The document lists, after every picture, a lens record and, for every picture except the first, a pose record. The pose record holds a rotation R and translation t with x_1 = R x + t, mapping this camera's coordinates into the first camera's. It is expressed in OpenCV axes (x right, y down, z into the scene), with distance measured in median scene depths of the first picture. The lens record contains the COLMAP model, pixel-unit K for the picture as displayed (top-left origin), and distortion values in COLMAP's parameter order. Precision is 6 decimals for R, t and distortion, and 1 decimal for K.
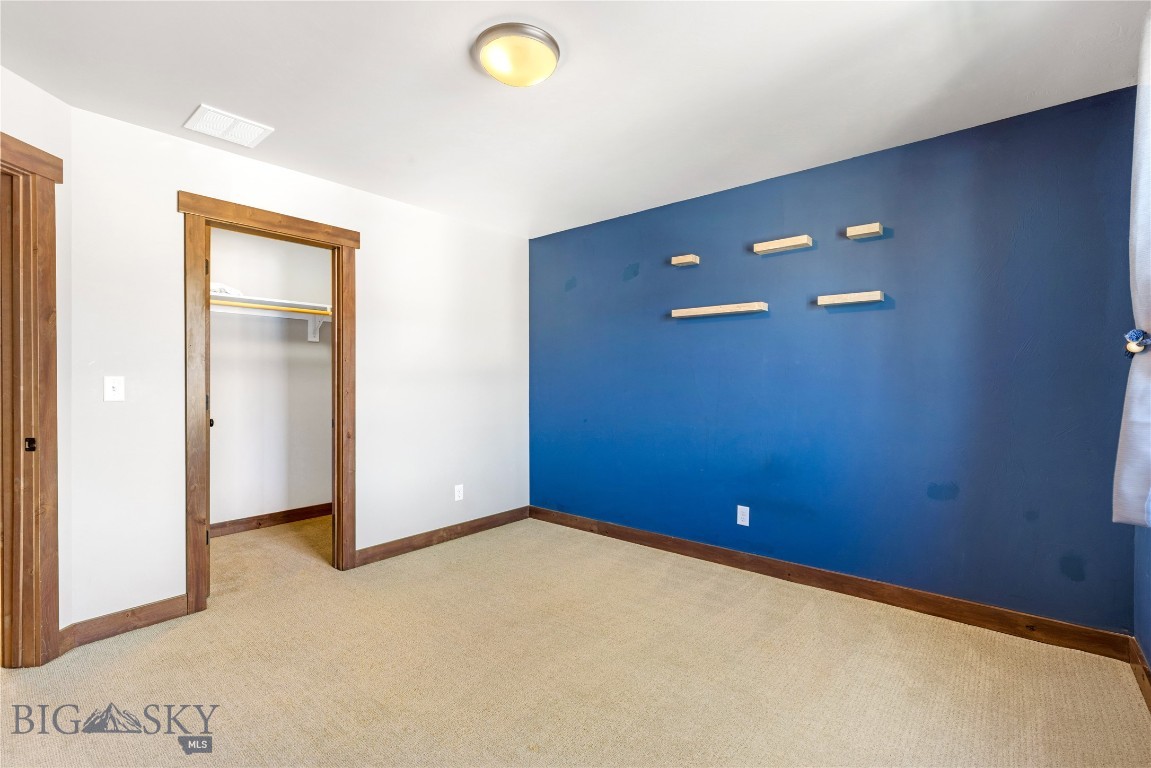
lens RADIAL K [[518.2, 0, 575.8], [0, 518.2, 384.3], [0, 0, 1]] dist [0.009676, -0.001454]
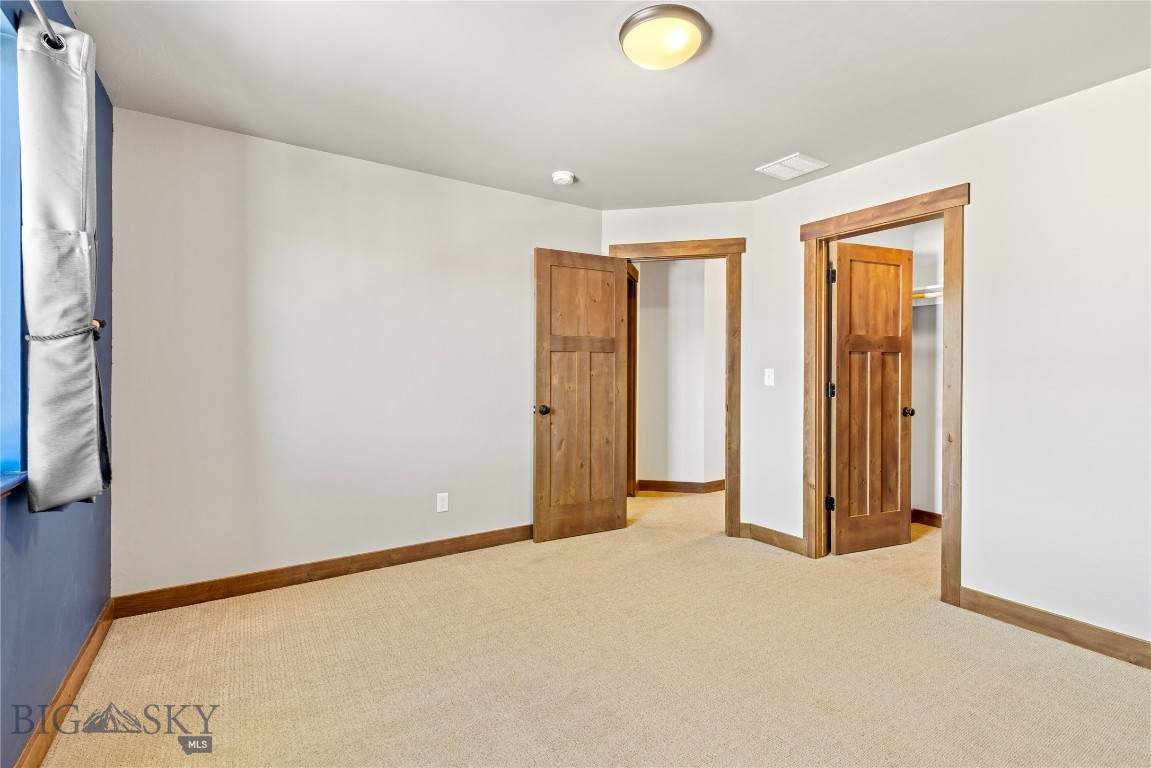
lens RADIAL K [[518.2, 0, 578.4], [0, 518.2, 376.7], [0, 0, 1]] dist [0.009676, -0.001454]
pose [[-0.283988, 0.004128, -0.958819, 0.651832], [-0.012726, 0.999886, 0.008074, 0.001524], [0.958743, 0.014495, -0.283903, 0.856016]]
